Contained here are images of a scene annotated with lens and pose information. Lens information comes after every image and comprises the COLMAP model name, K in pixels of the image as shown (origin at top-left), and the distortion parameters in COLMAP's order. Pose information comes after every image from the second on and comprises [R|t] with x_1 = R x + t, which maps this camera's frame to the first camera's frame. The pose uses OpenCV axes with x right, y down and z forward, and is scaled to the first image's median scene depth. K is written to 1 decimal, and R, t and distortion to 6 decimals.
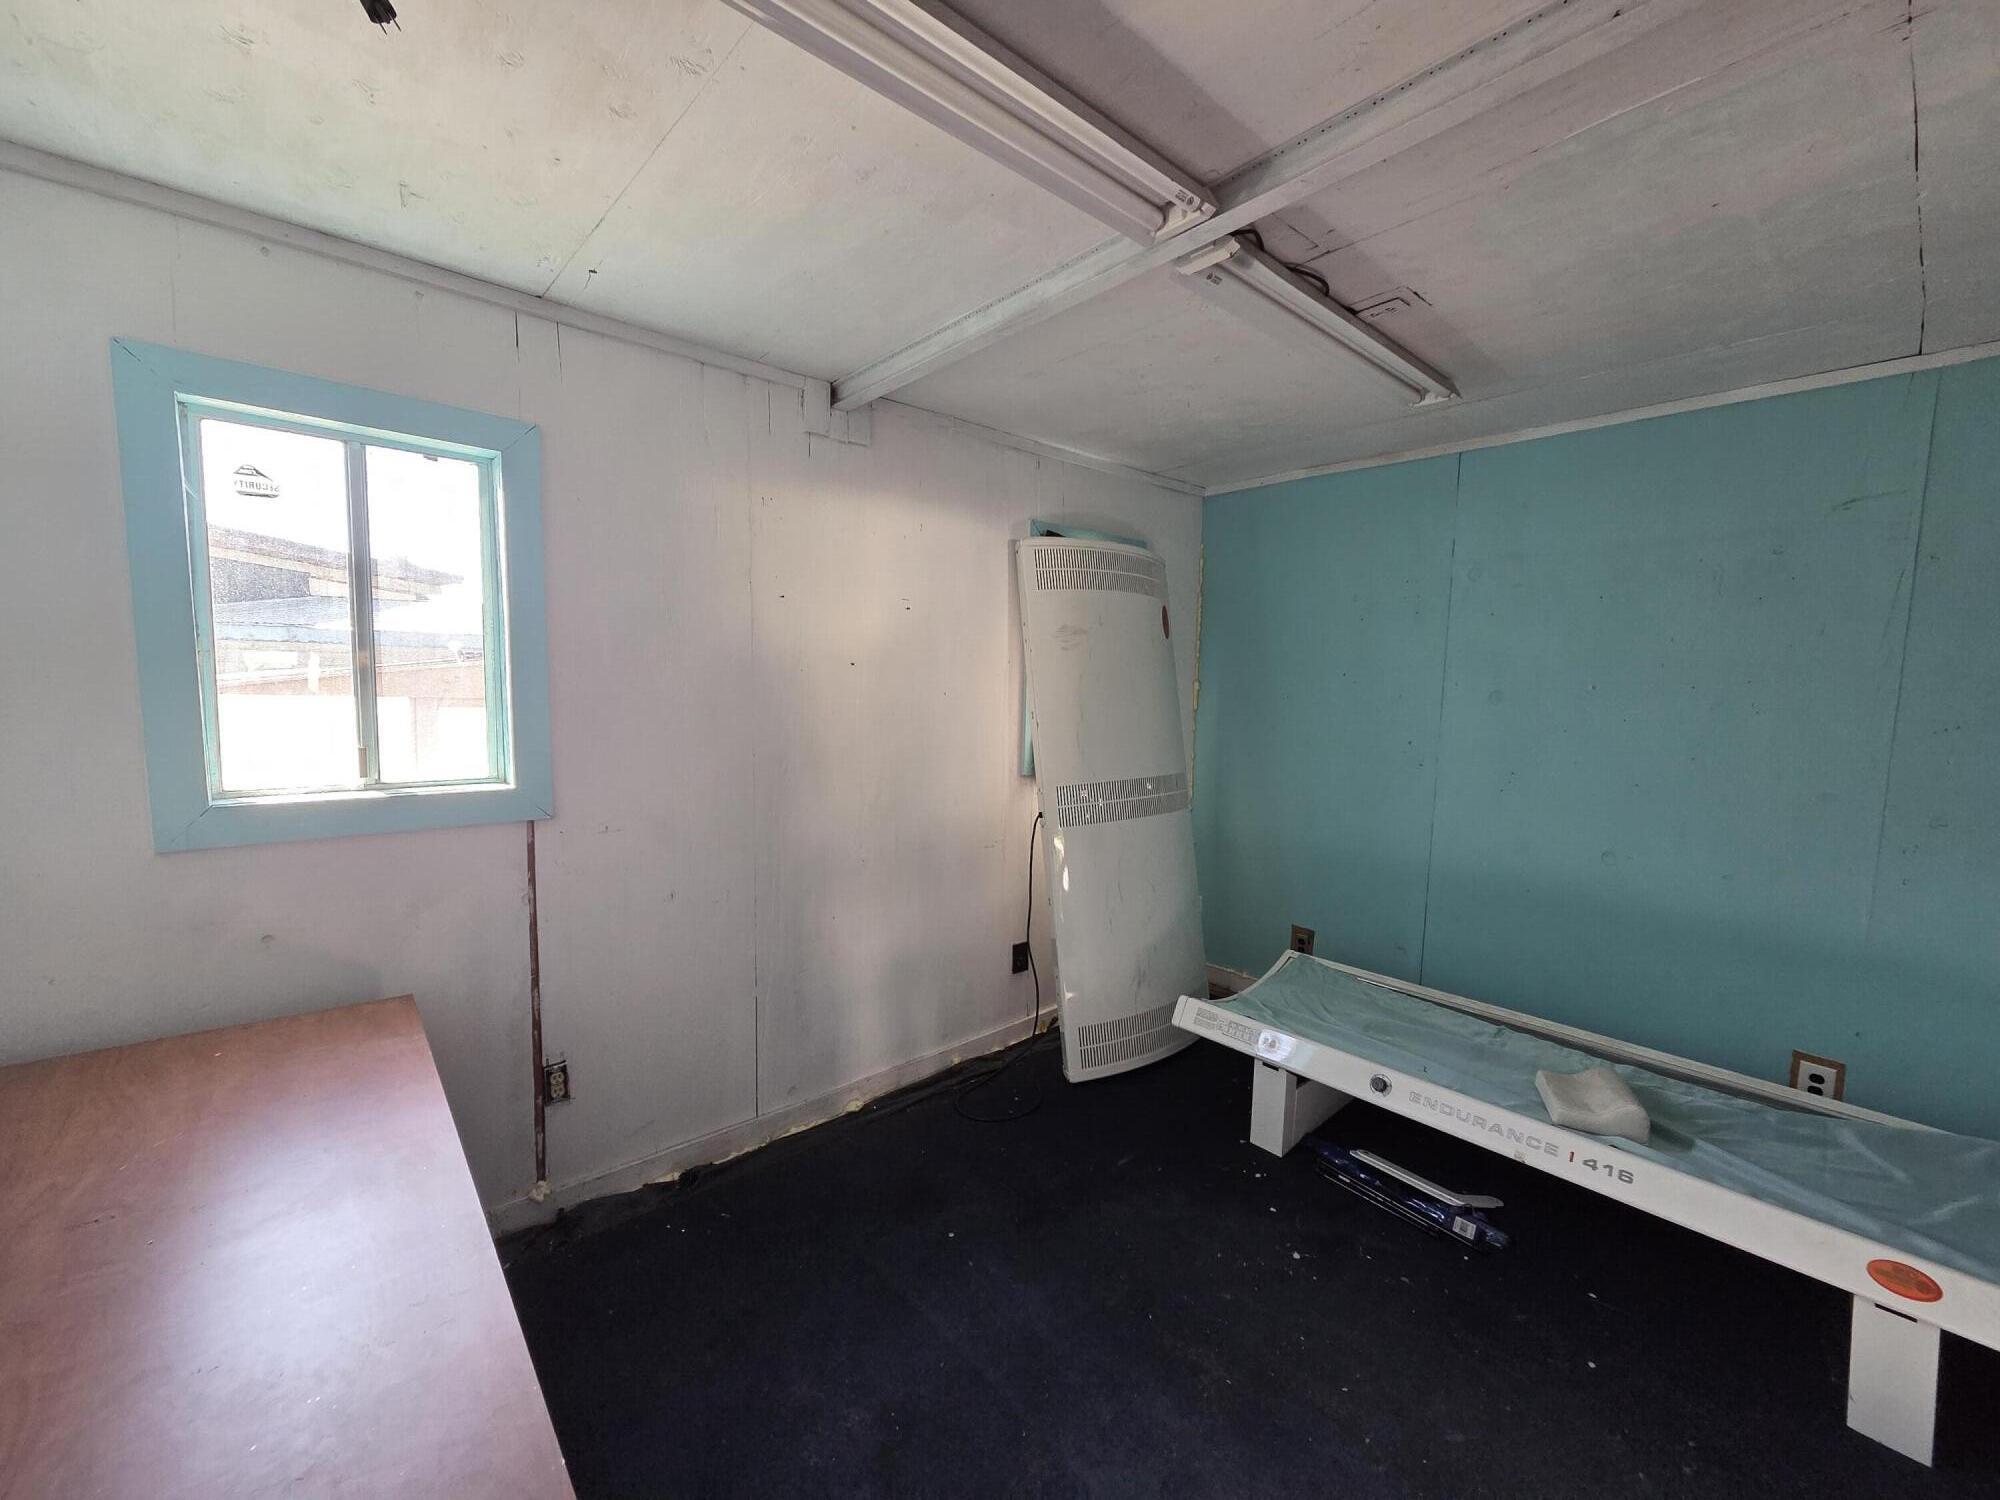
lens RADIAL K [[812.6, 0, 1006.6], [0, 812.6, 752.2], [0, 0, 1]] dist [0.003173, 0.000807]
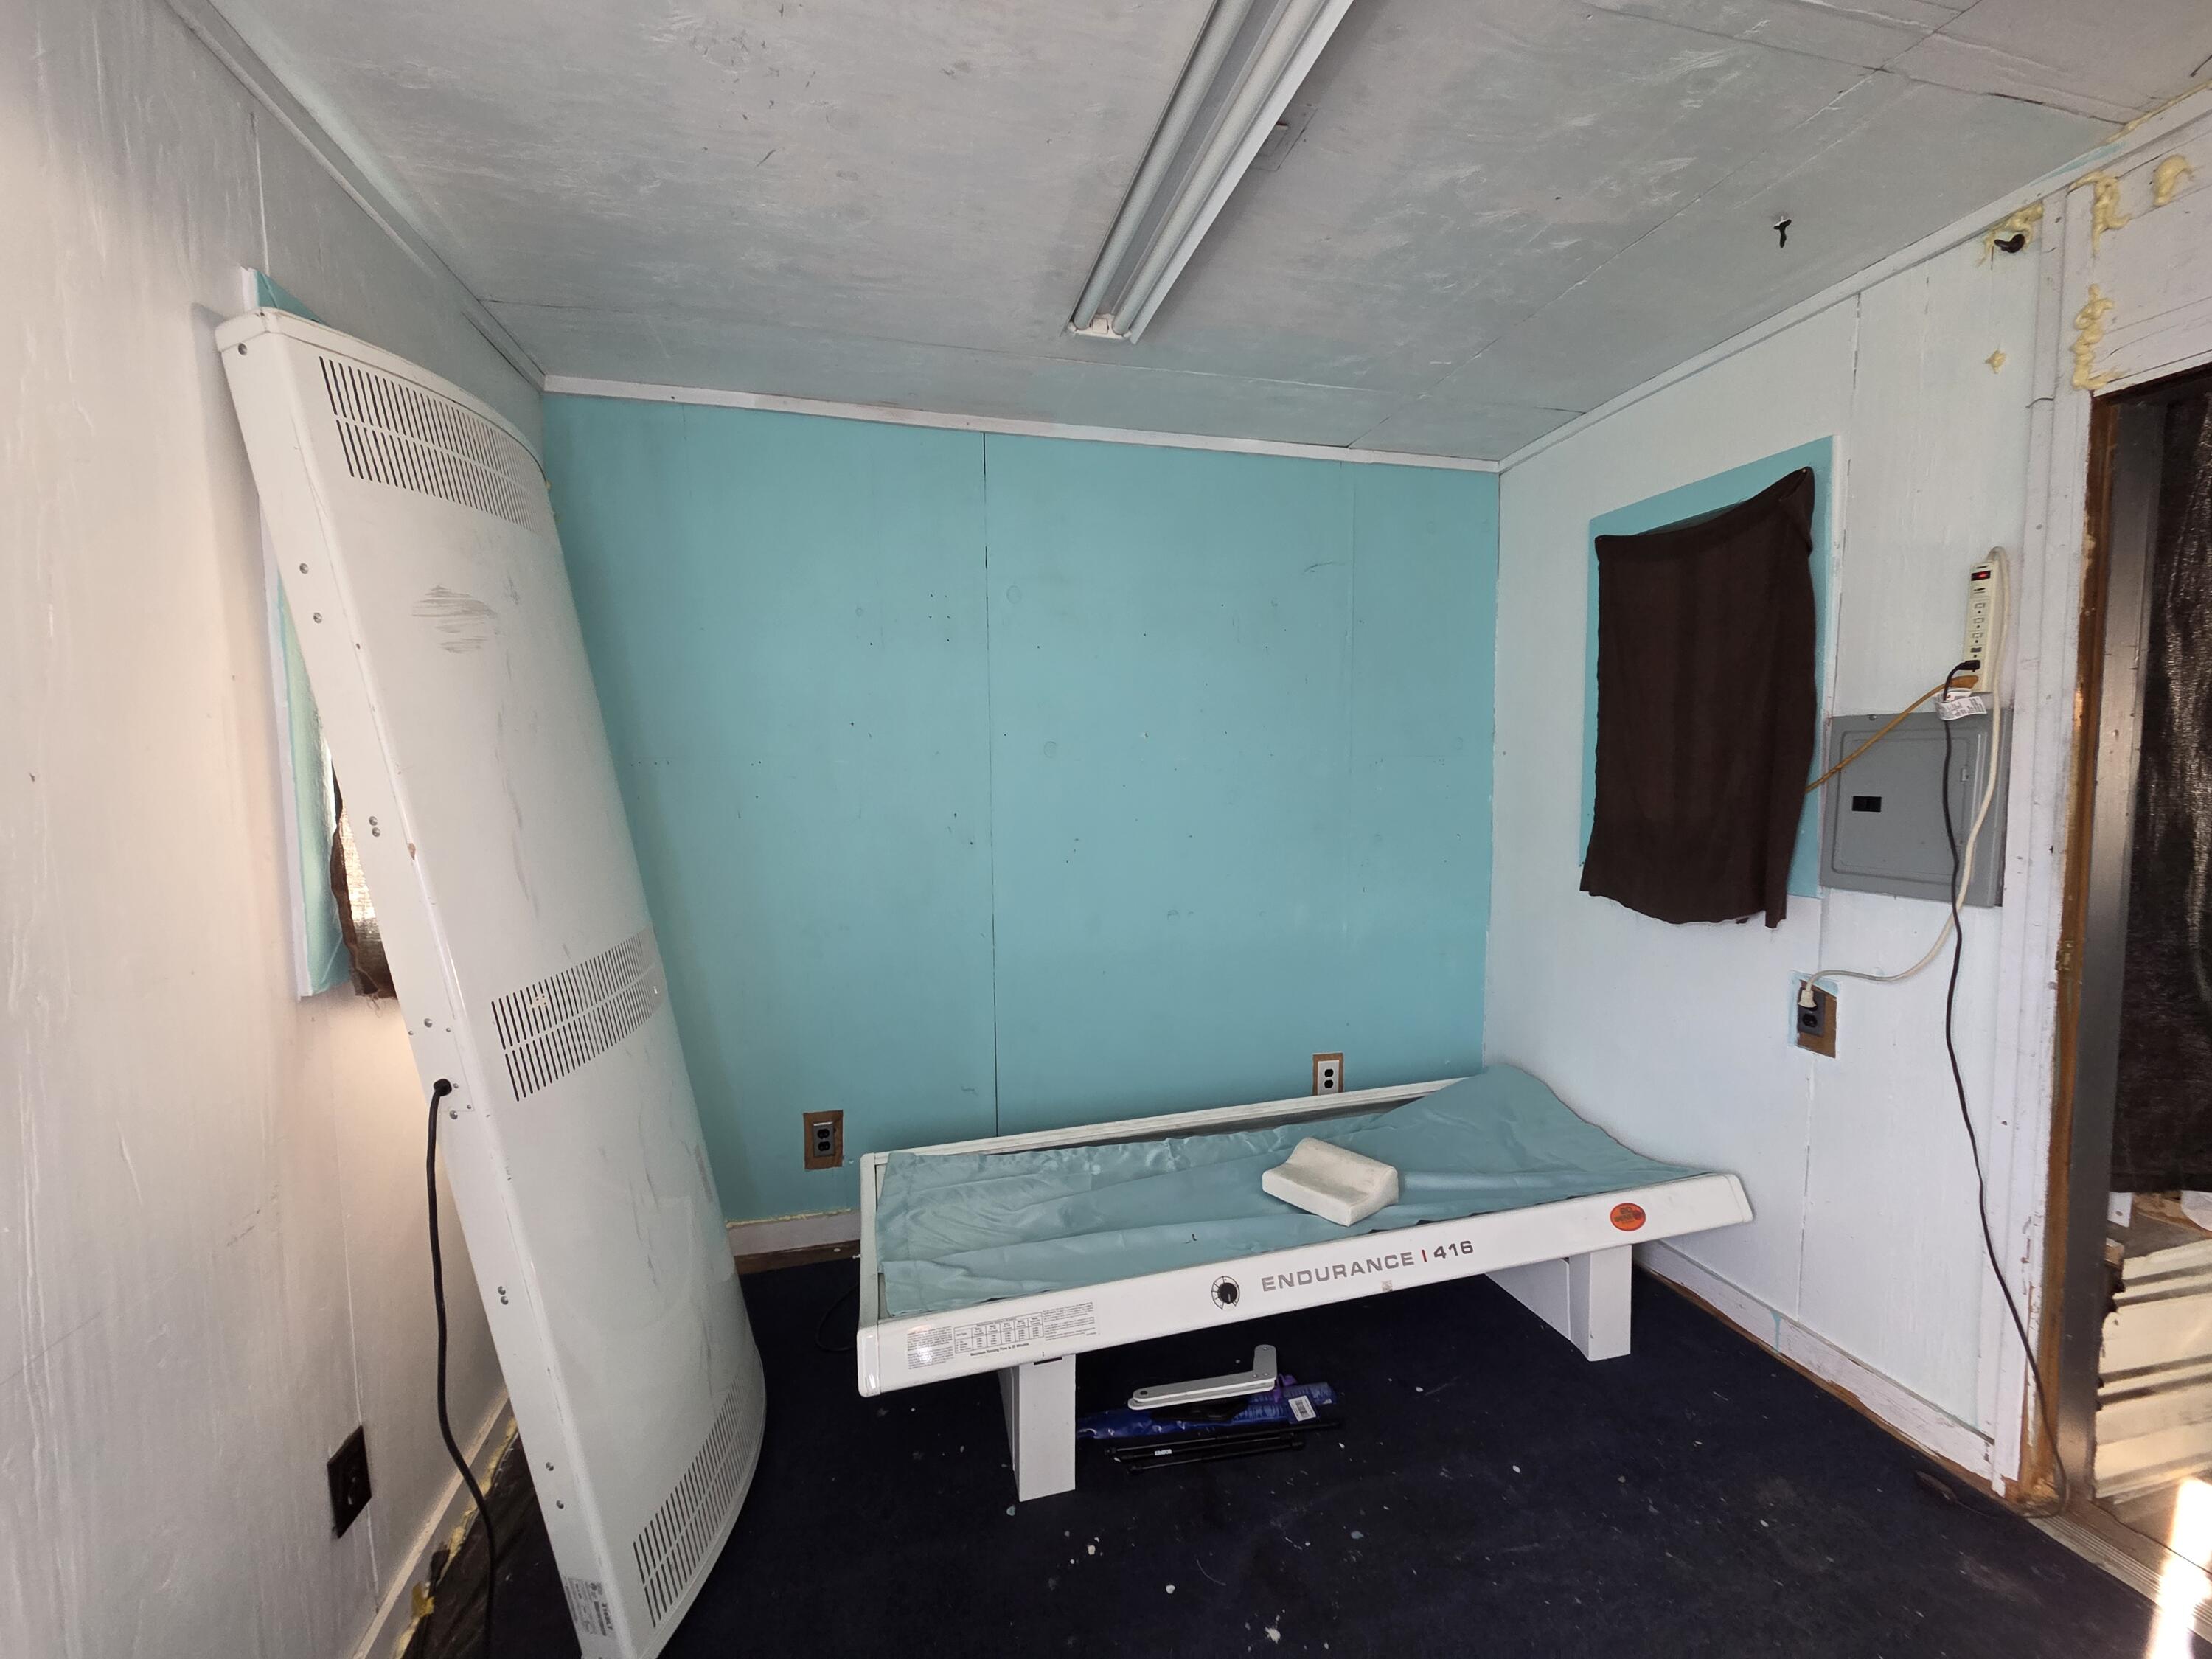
lens RADIAL K [[898.7, 0, 1101.7], [0, 898.7, 827.6], [0, 0, 1]] dist [0.003173, 0.000807]
pose [[0.448770, -0.097713, 0.888289, -0.213283], [0.100981, 0.993183, 0.058235, -0.042308], [-0.887923, 0.063566, 0.455578, 0.628658]]
